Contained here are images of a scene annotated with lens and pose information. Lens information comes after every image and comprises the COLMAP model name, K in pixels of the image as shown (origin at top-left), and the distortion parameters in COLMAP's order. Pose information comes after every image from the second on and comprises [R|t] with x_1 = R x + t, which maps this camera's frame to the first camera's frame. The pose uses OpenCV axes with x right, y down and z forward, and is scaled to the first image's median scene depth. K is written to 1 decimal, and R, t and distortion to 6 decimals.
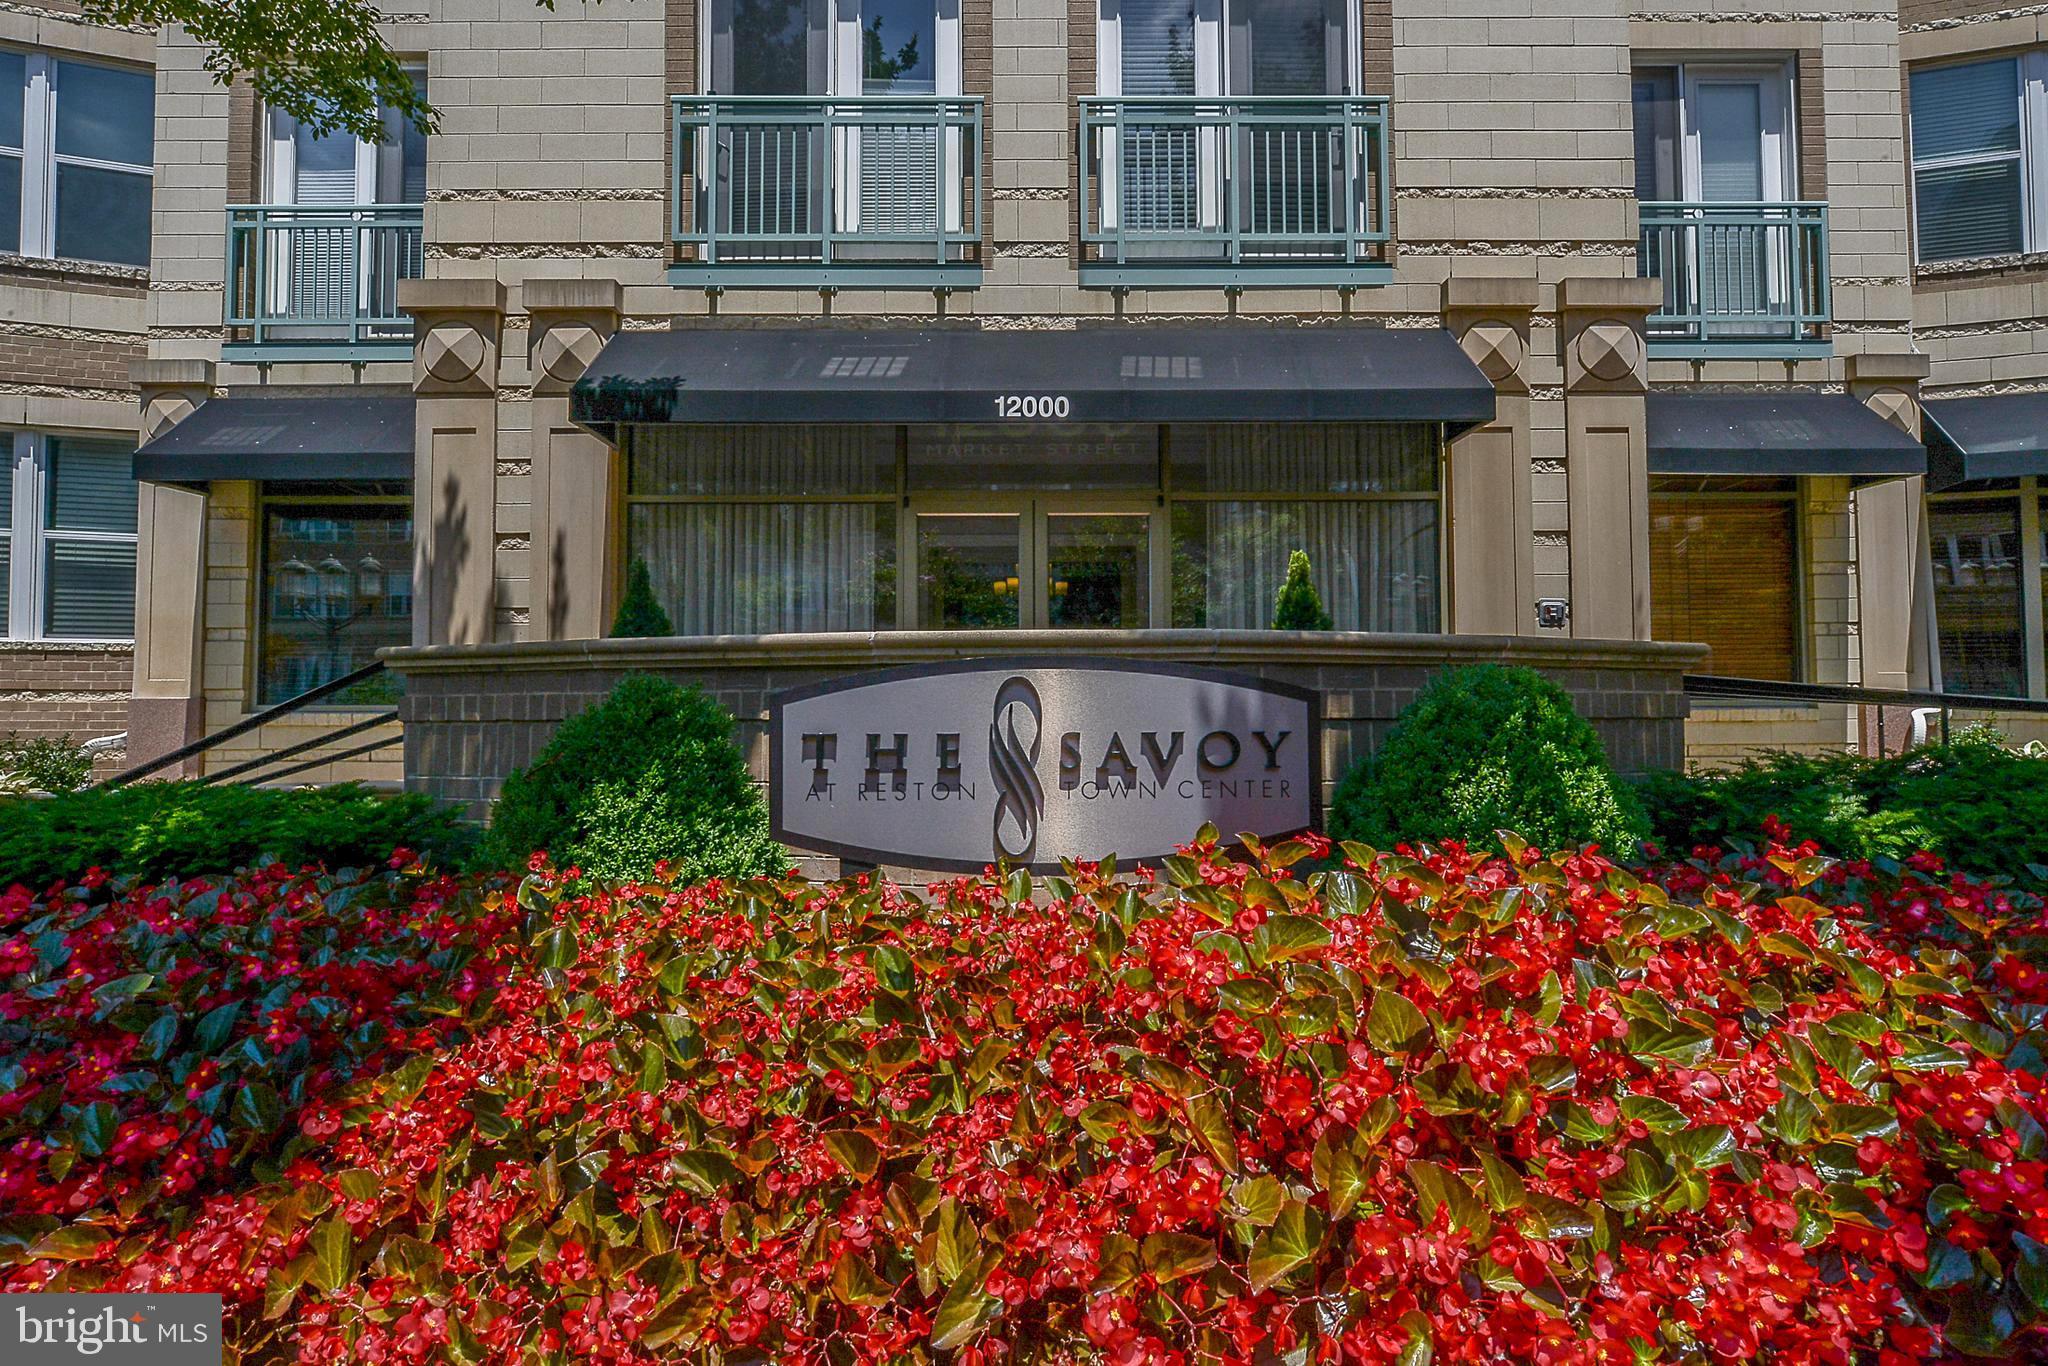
lens RADIAL K [[1045.9, 0, 1022.8], [0, 1045.9, 682.4], [0, 0, 1]] dist [0.003891, 0.000363]
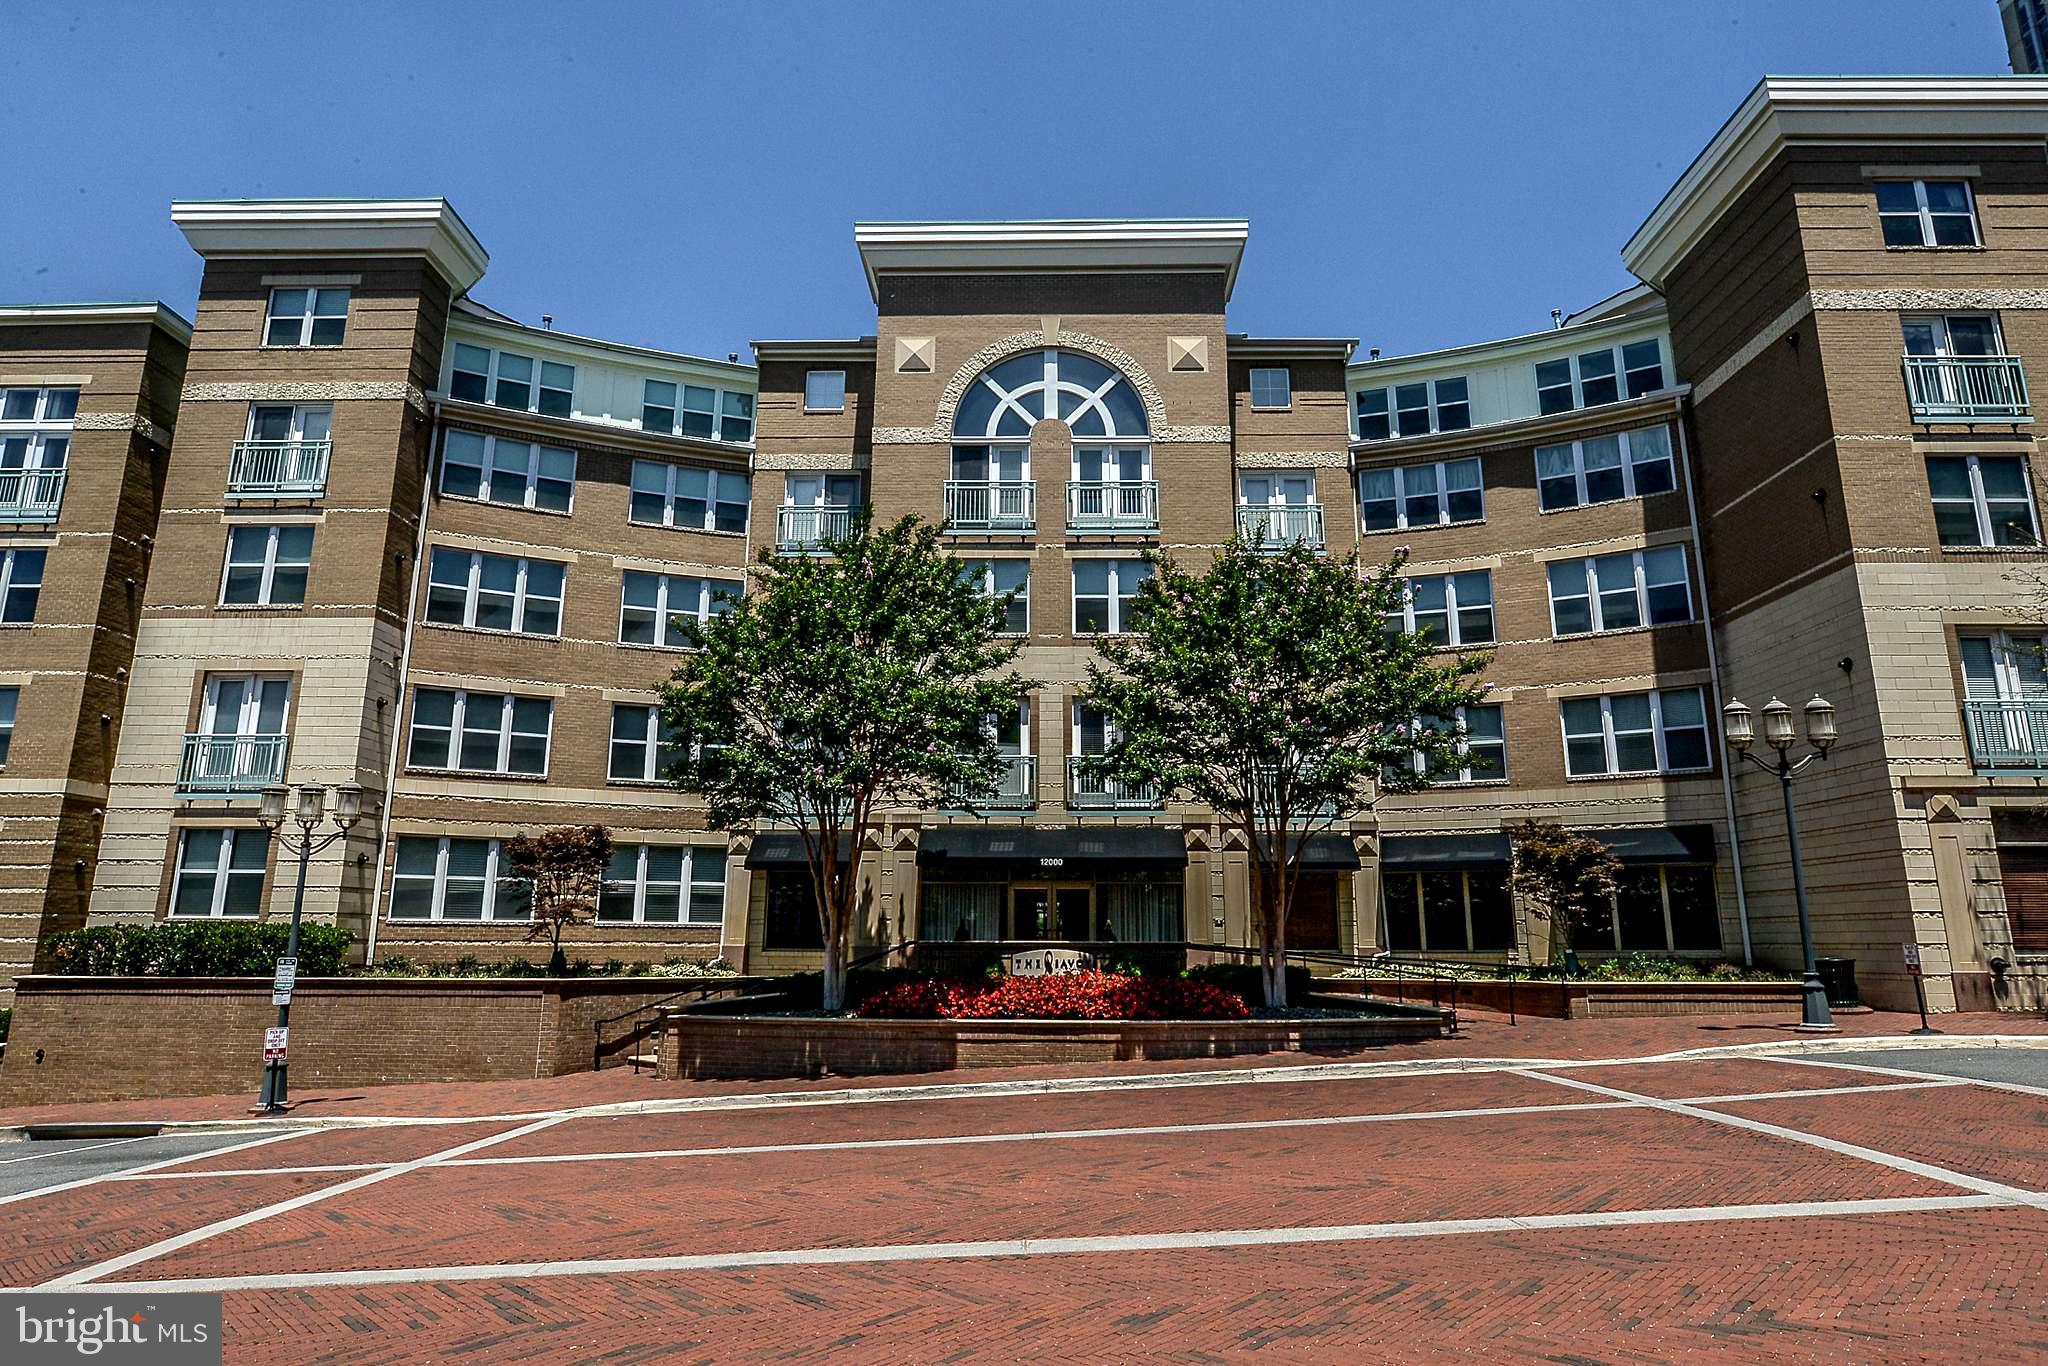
lens RADIAL K [[1171.1, 0, 1027.8], [0, 1171.1, 693.1], [0, 0, 1]] dist [-0.005199, 0.000508]
pose [[0.999905, 0.003167, -0.013444, -0.017041], [-0.005520, 0.983862, -0.178845, -0.110097], [0.012661, 0.178902, 0.983785, -2.547458]]
